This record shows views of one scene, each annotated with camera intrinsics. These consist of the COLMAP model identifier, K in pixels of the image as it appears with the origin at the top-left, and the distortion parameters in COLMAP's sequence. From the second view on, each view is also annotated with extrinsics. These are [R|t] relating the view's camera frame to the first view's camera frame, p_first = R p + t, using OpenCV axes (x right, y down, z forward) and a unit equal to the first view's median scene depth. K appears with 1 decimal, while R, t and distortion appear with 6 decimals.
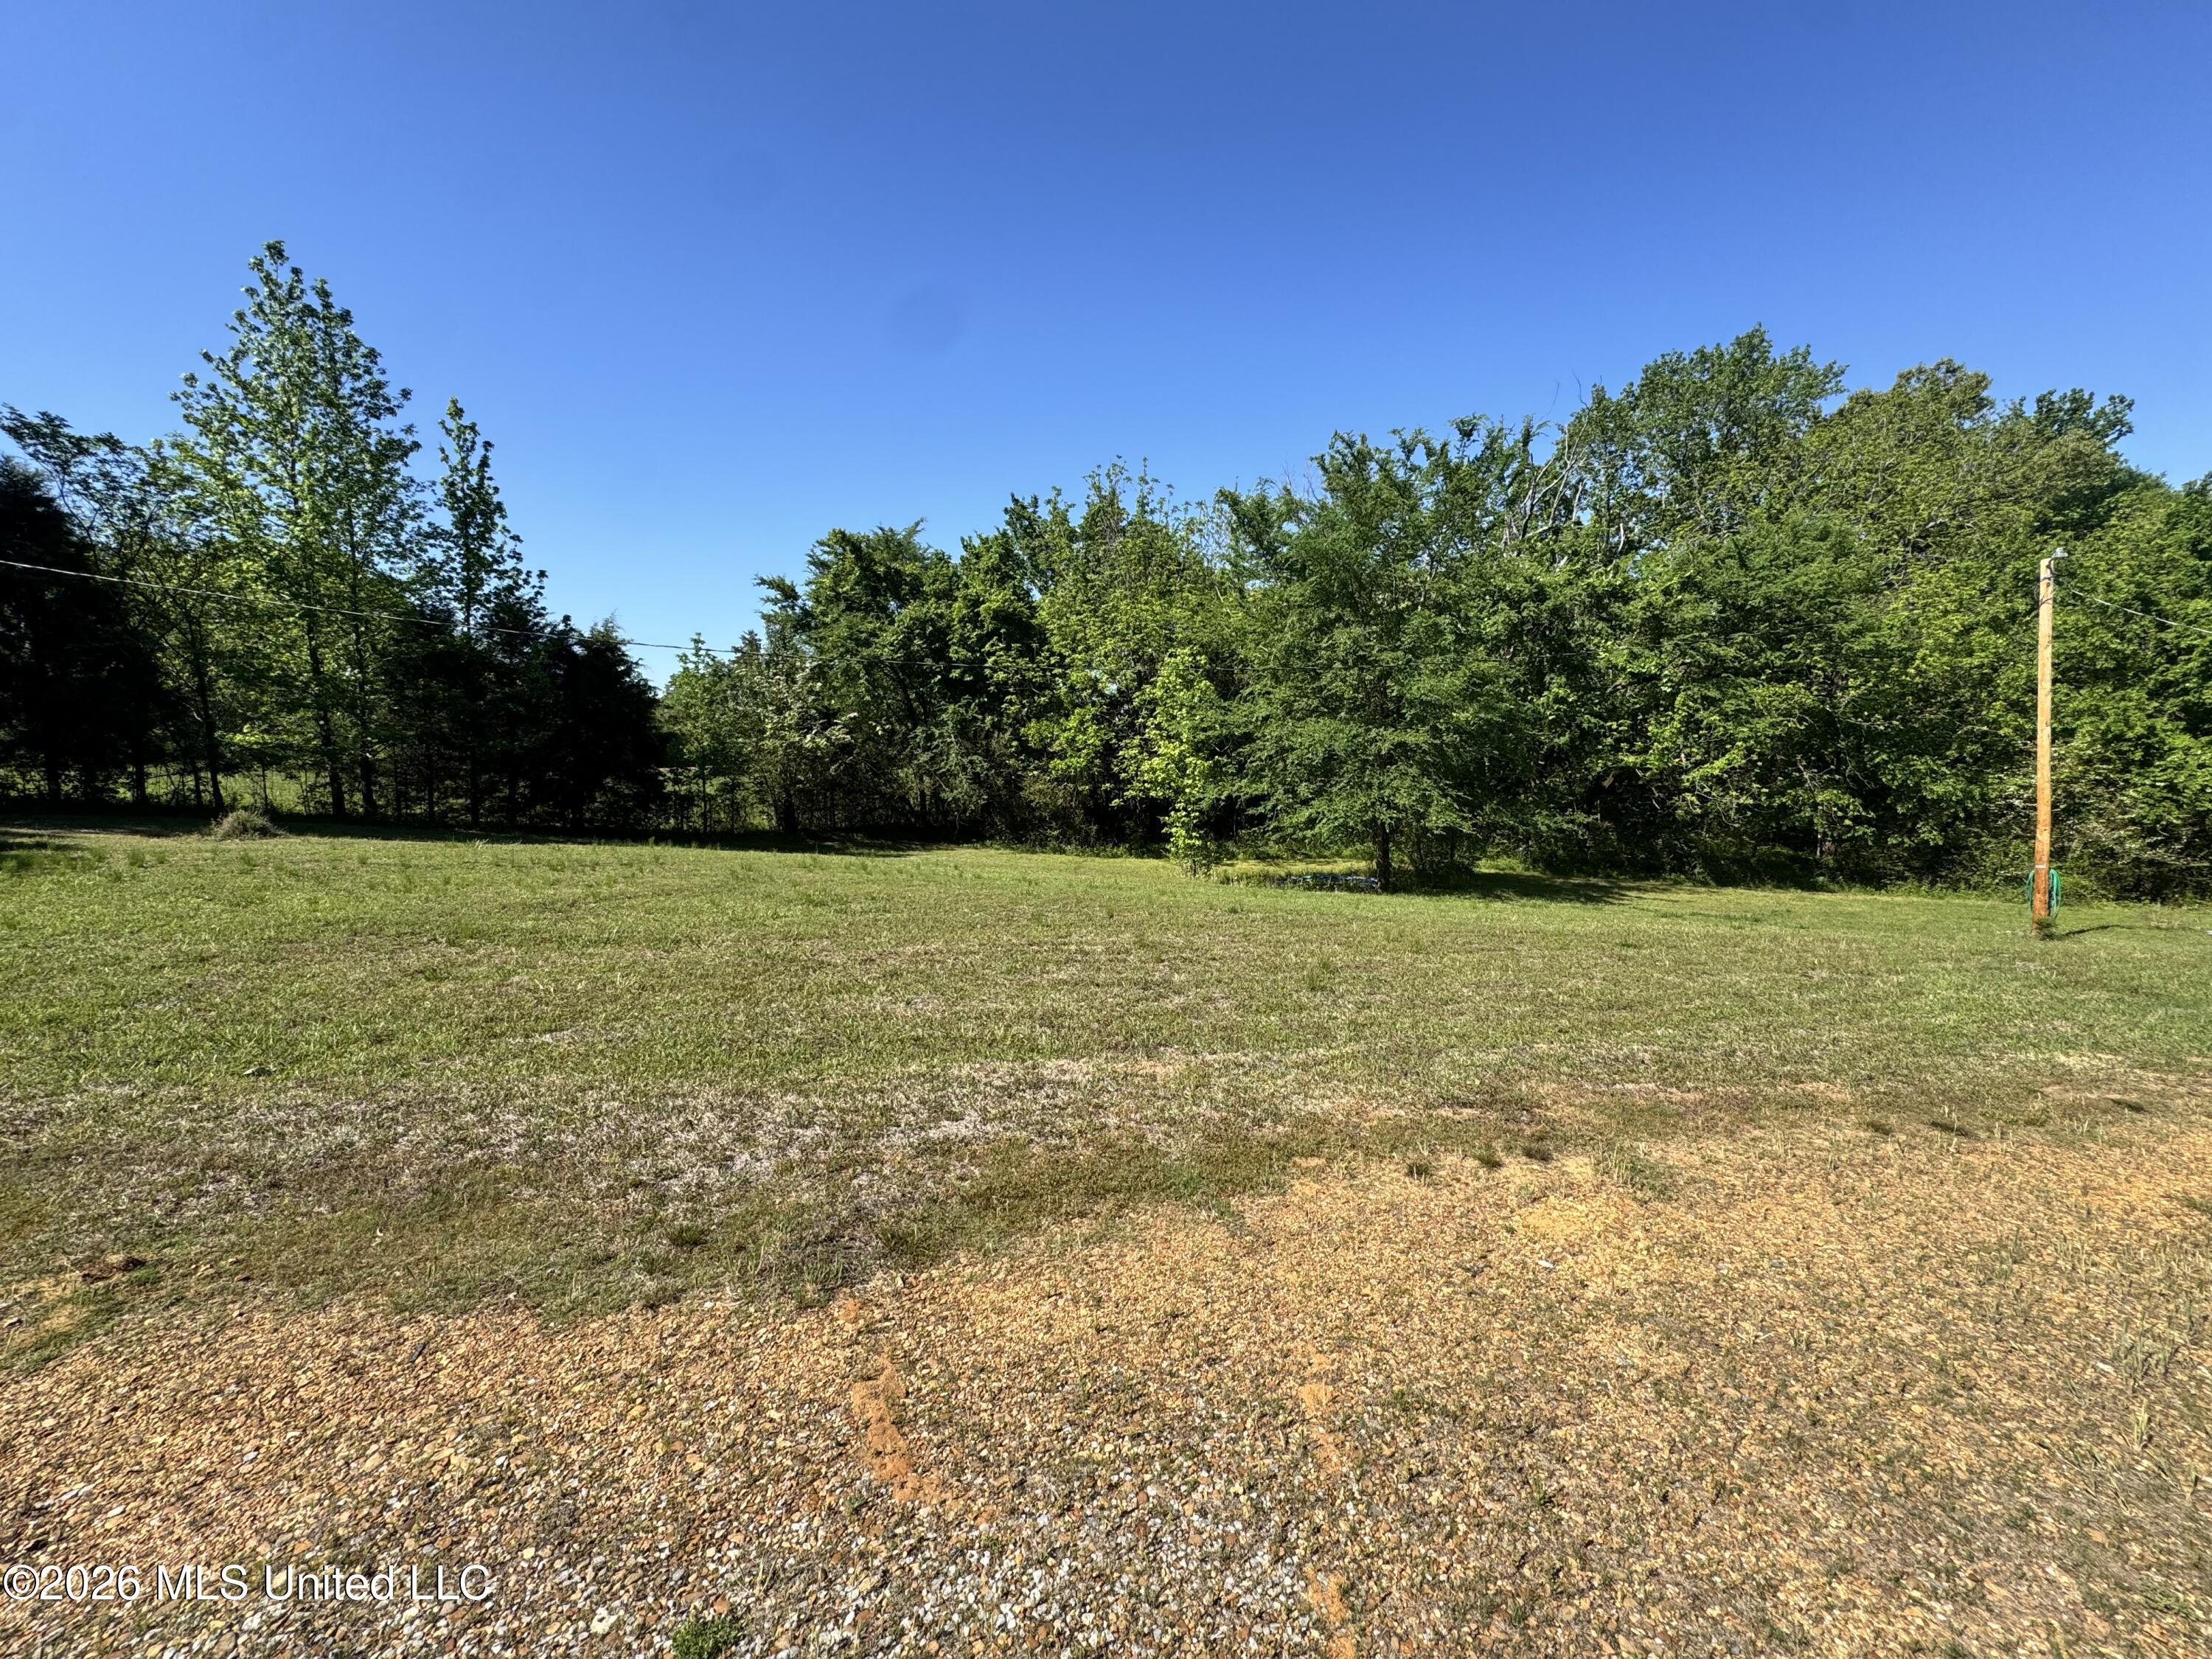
lens RADIAL K [[887.3, 0, 1104.9], [0, 887.3, 831.3], [0, 0, 1]] dist [-0.000206, -0.000376]
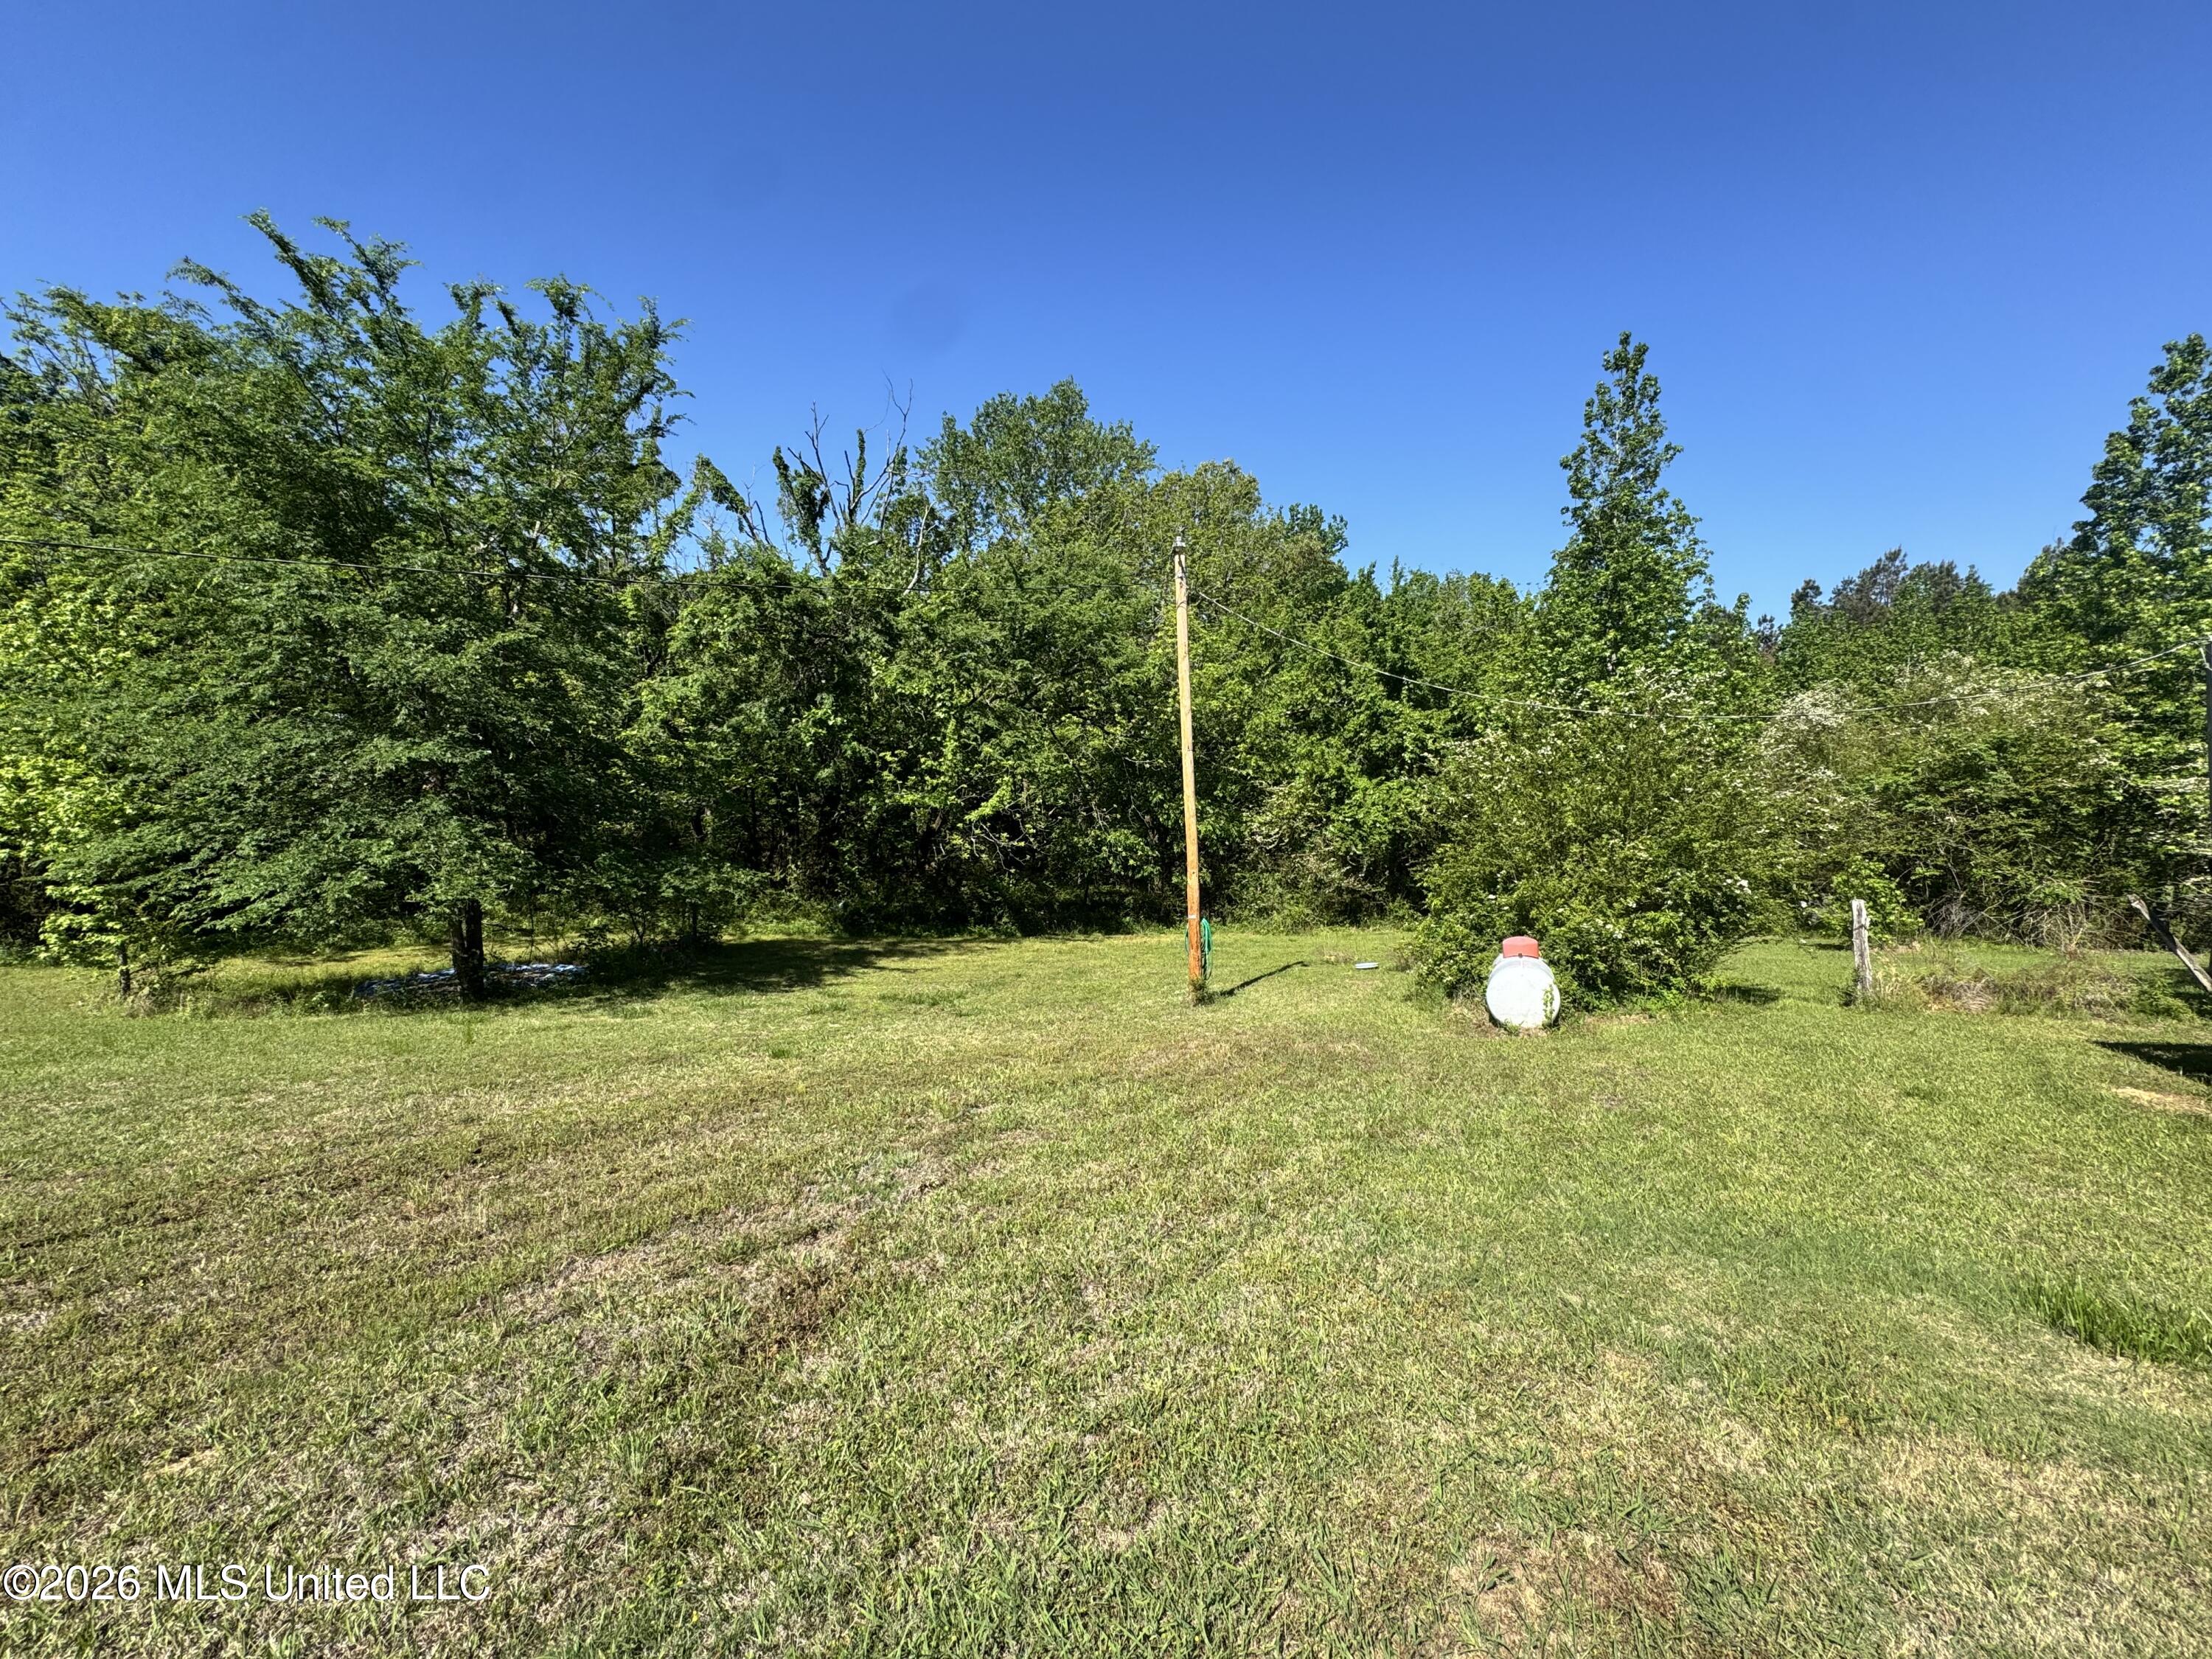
lens RADIAL K [[887.3, 0, 1106.8], [0, 887.3, 825.8], [0, 0, 1]] dist [-0.000206, -0.000376]
pose [[0.855327, -0.011595, 0.517958, 0.322501], [0.042151, 0.997993, -0.047265, -0.005291], [-0.516370, 0.062259, 0.854099, 0.185119]]
